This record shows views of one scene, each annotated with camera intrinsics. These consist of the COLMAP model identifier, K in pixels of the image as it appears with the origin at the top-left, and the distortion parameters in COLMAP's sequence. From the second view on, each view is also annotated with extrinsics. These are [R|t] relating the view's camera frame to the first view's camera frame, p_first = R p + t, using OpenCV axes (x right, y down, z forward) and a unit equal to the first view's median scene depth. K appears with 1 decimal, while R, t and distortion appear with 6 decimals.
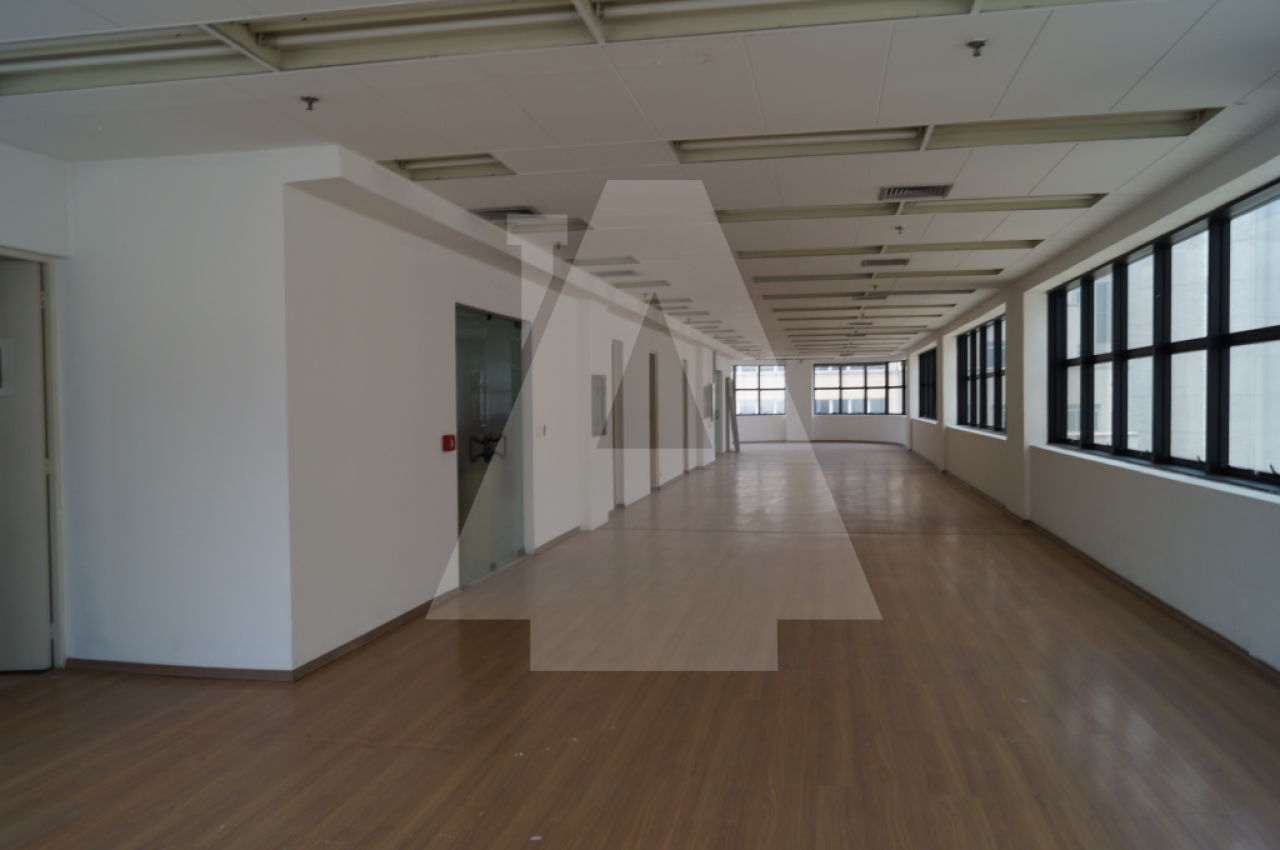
lens RADIAL K [[1001.8, 0, 625.0], [0, 1001.8, 429.9], [0, 0, 1]] dist [-0.002378, 0.012415]
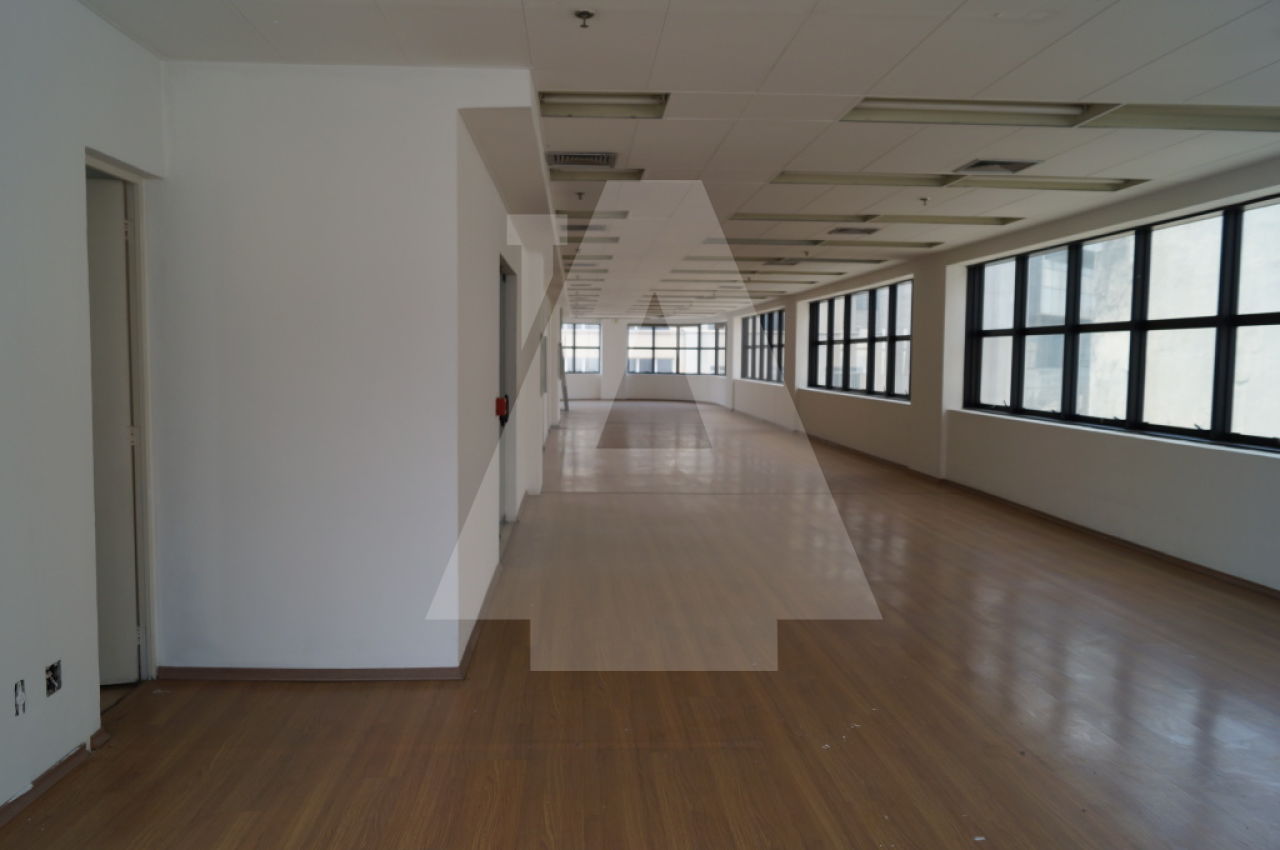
lens RADIAL K [[1001.8, 0, 634.4], [0, 1001.8, 423.7], [0, 0, 1]] dist [-0.002378, 0.012415]
pose [[0.967134, 0.003692, 0.254242, -0.214102], [-0.013310, 0.999259, 0.036117, -0.004307], [-0.253920, -0.038314, 0.966466, 0.061312]]
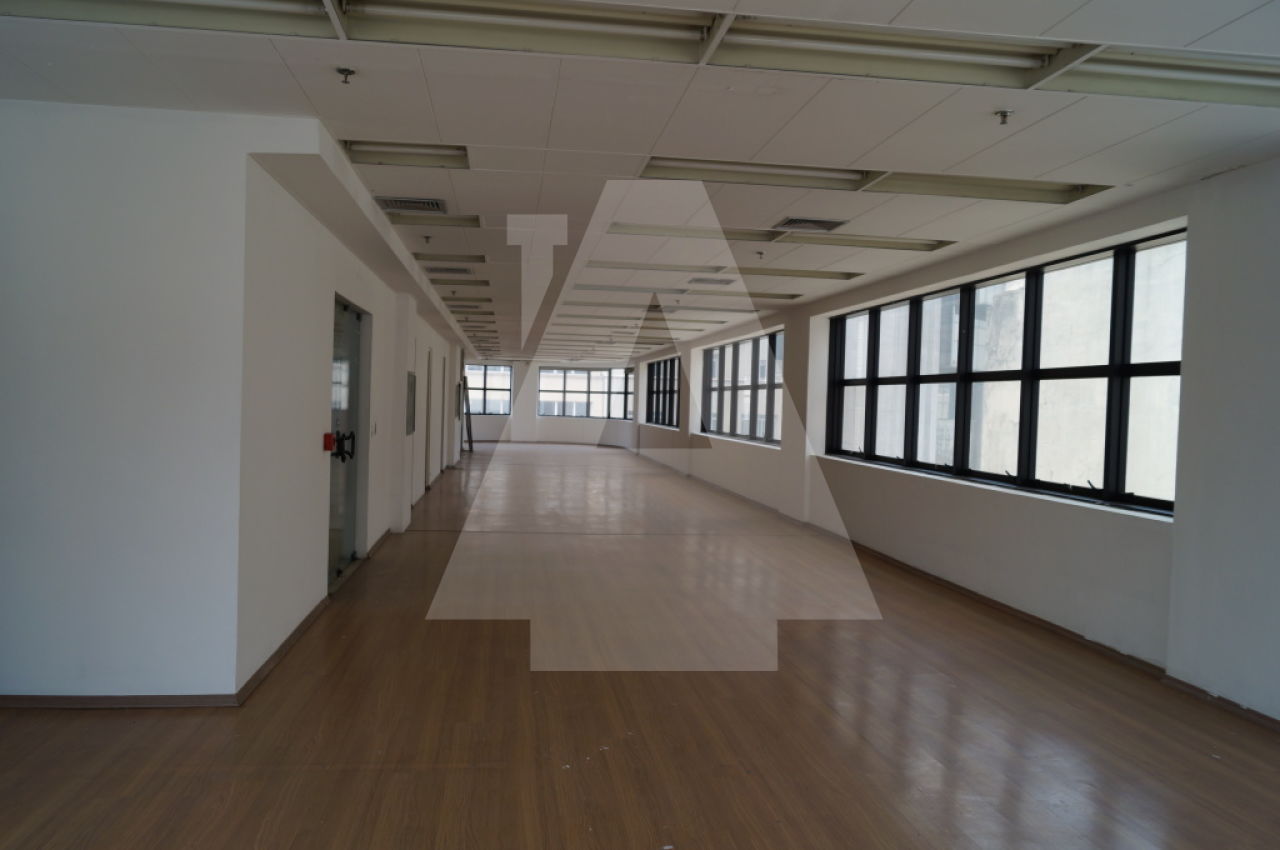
lens RADIAL K [[1001.8, 0, 633.7], [0, 1001.8, 428.9], [0, 0, 1]] dist [-0.002378, 0.012415]
pose [[0.947102, 0.031533, 0.319379, -0.151617], [-0.031771, 0.999485, -0.004468, -0.002800], [-0.319355, -0.005916, 0.947617, 0.018644]]
